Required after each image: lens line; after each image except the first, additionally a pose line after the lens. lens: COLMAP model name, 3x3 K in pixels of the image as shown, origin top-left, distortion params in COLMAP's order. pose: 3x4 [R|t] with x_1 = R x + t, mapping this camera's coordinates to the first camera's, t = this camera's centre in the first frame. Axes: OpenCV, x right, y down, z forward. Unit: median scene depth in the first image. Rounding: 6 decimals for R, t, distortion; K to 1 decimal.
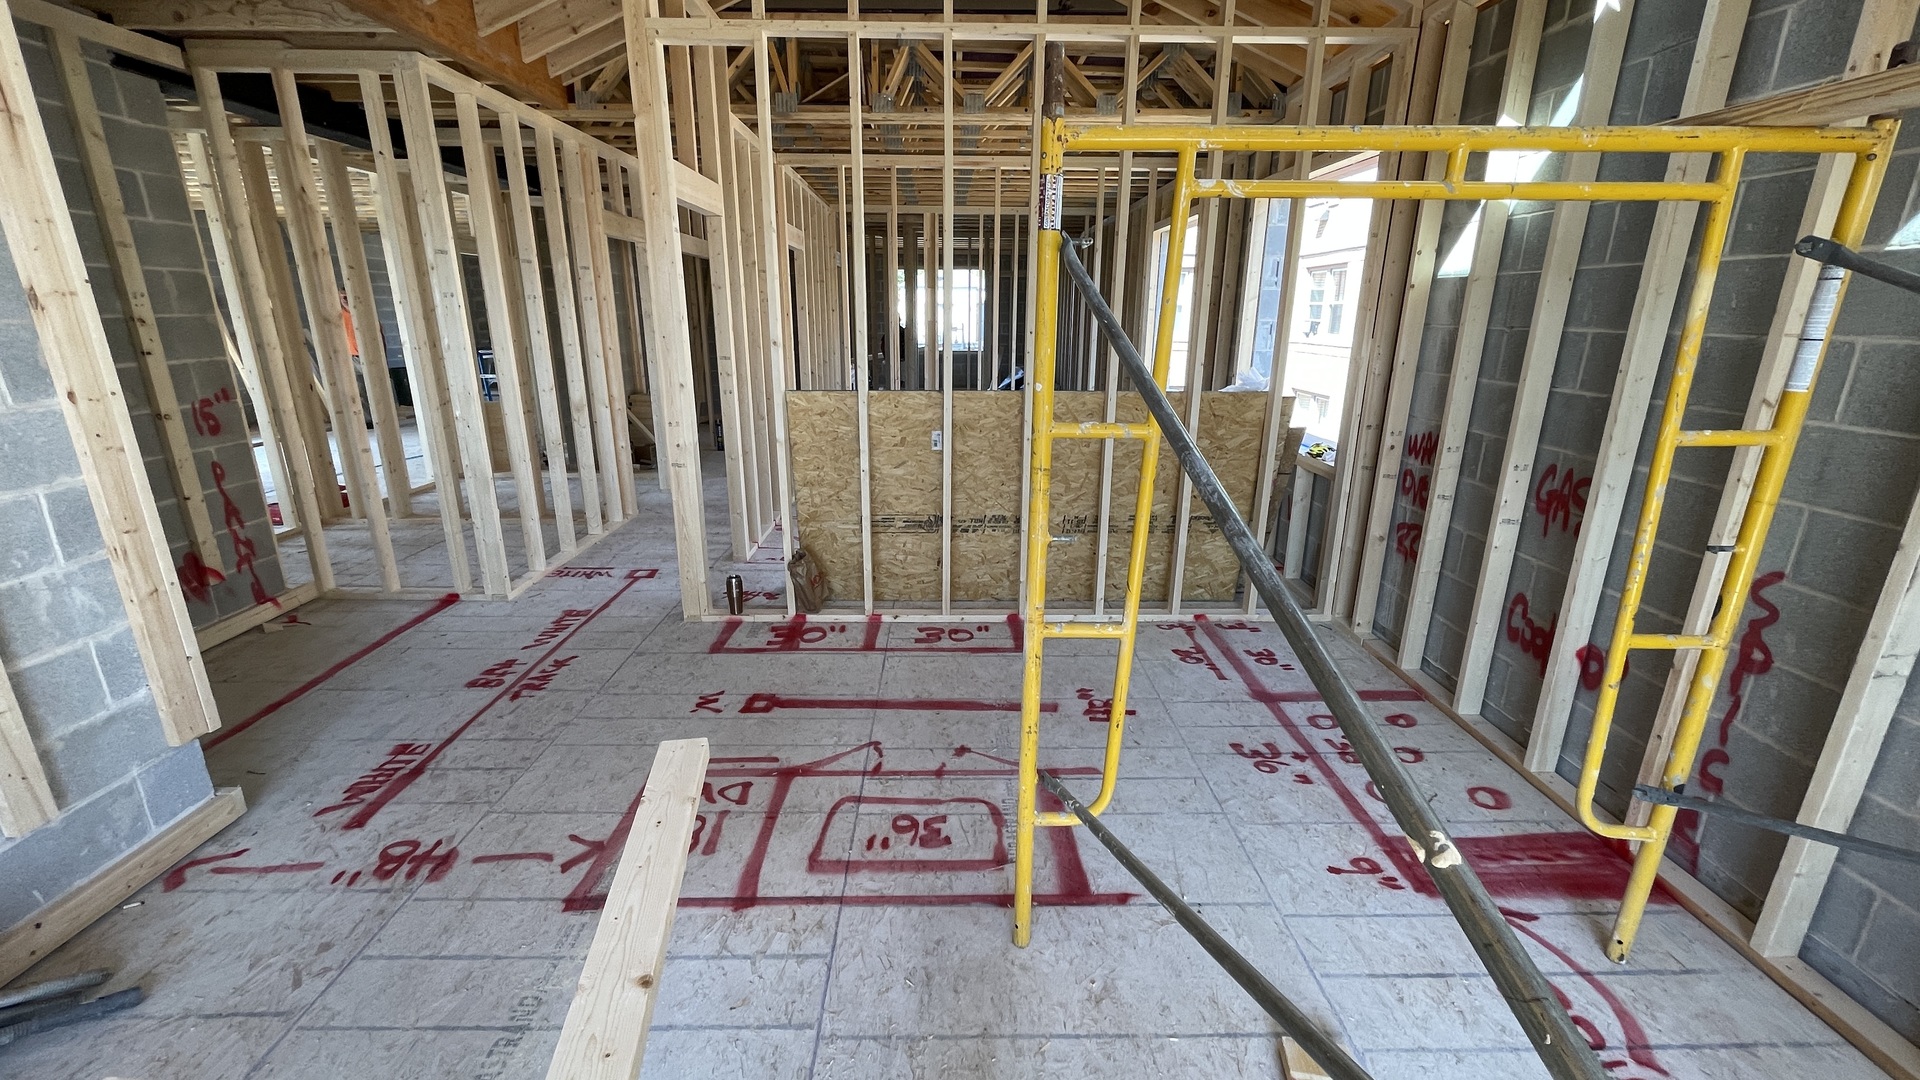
lens RADIAL K [[780.5, 0, 960.0], [0, 780.5, 540.0], [0, 0, 1]] dist [0.000487, 0.000266]
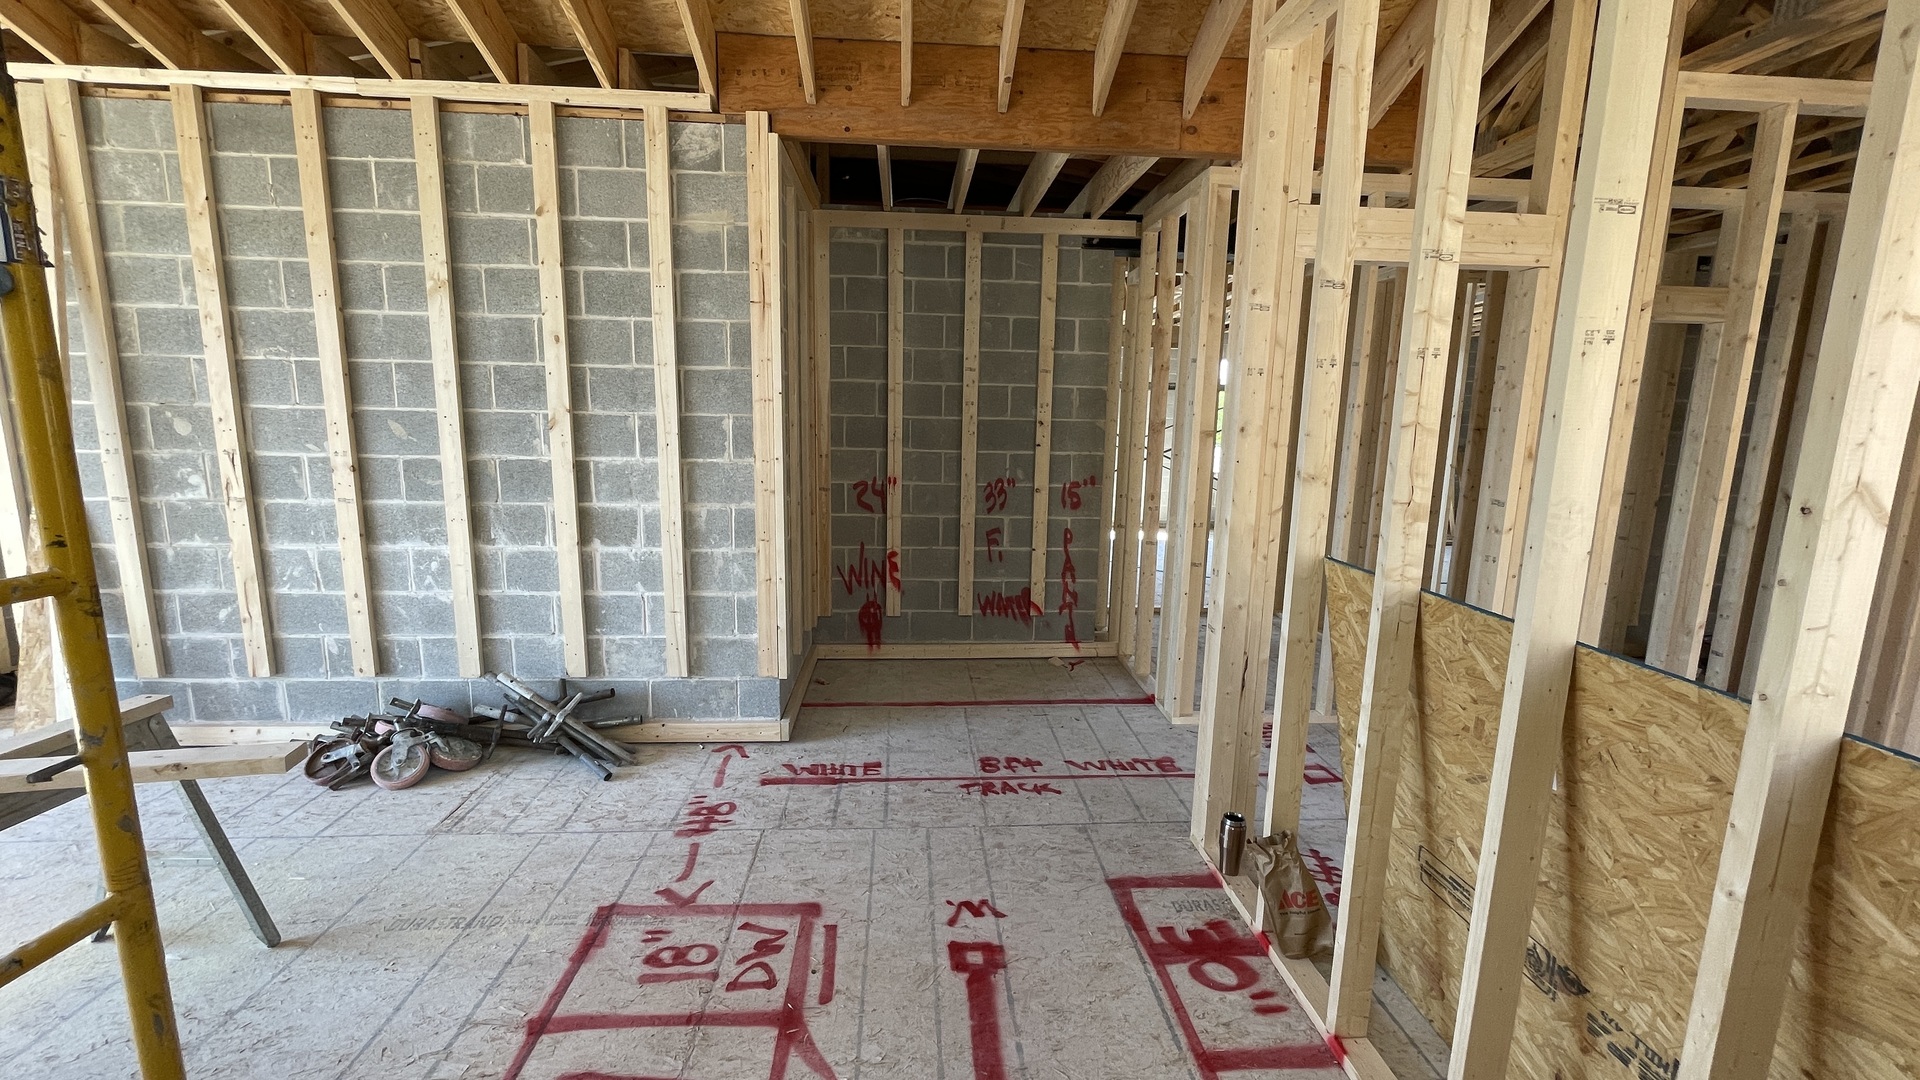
lens RADIAL K [[780.5, 0, 960.0], [0, 780.5, 540.0], [0, 0, 1]] dist [0.000487, 0.000266]
pose [[0.046381, 0.159032, -0.986183, 0.351225], [-0.301905, 0.943309, 0.137919, -0.221207], [0.952209, 0.291337, 0.091764, 0.758774]]
